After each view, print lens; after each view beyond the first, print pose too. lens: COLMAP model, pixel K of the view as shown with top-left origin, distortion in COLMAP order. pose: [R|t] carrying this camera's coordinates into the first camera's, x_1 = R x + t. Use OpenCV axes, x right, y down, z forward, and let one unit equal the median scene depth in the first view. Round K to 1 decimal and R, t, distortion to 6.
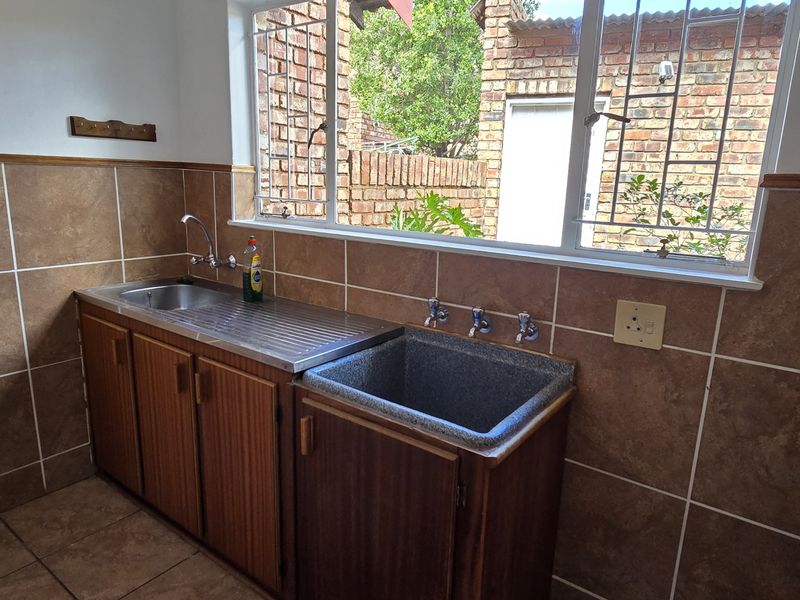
lens RADIAL K [[525.7, 0, 400.0], [0, 525.7, 300.0], [0, 0, 1]] dist [0.000095, -0.001584]
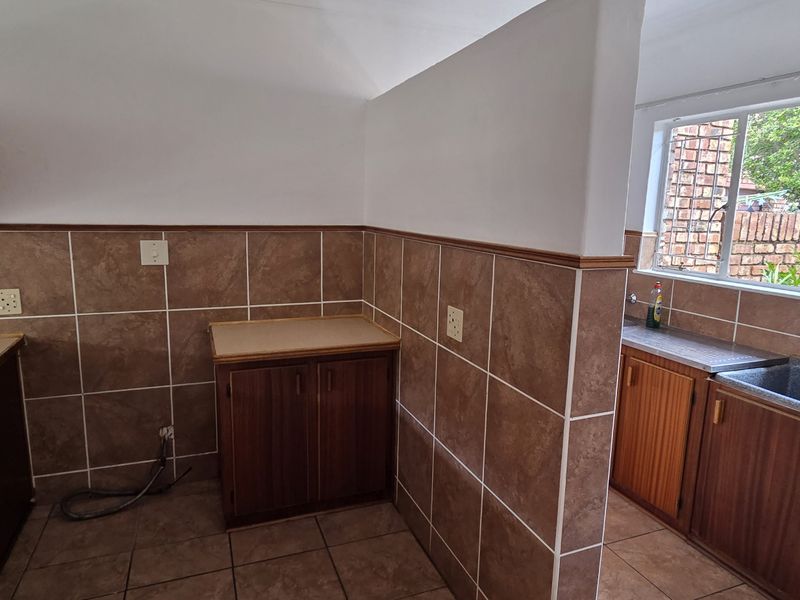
lens RADIAL K [[525.7, 0, 400.0], [0, 525.7, 300.0], [0, 0, 1]] dist [0.000095, -0.001584]
pose [[0.847140, 0.082988, -0.524849, -0.118934], [-0.118141, 0.992422, -0.033769, 0.056397], [0.518069, 0.090613, 0.850525, -0.563723]]
